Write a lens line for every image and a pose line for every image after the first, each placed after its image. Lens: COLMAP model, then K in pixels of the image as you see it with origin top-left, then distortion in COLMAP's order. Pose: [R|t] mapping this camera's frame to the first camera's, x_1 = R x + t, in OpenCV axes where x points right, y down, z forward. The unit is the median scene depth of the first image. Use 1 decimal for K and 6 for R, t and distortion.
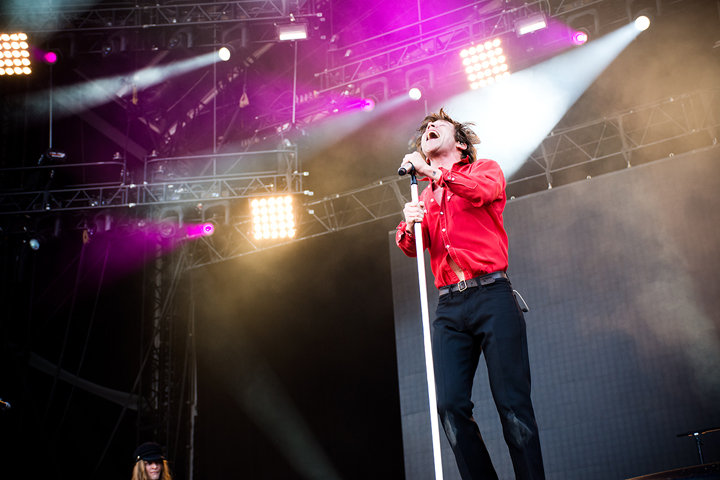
lens RADIAL K [[1389.8, 0, 357.0], [0, 1389.8, 242.0], [0, 0, 1]] dist [0.453629, 0.000000]
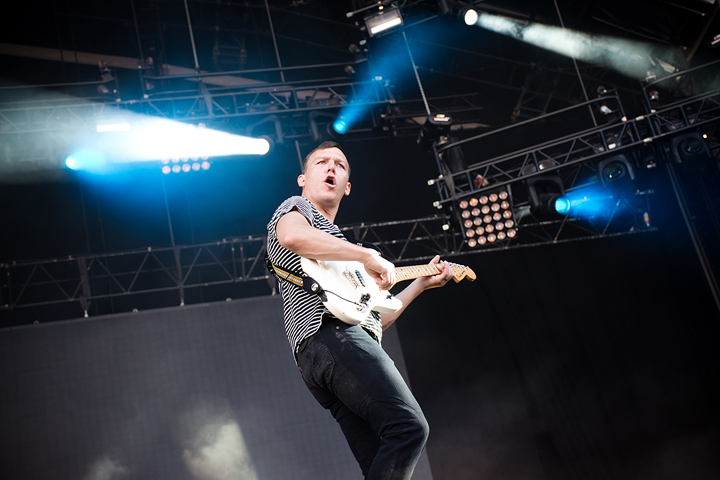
lens RADIAL K [[1570.0, 0, 360.0], [0, 1570.0, 242.6], [0, 0, 1]] dist [0.406264, 0.000000]
pose [[0.770491, 0.186570, 0.609536, -0.349501], [-0.084561, 0.977674, -0.192361, 0.094466], [-0.631817, 0.096670, 0.769066, 0.163999]]
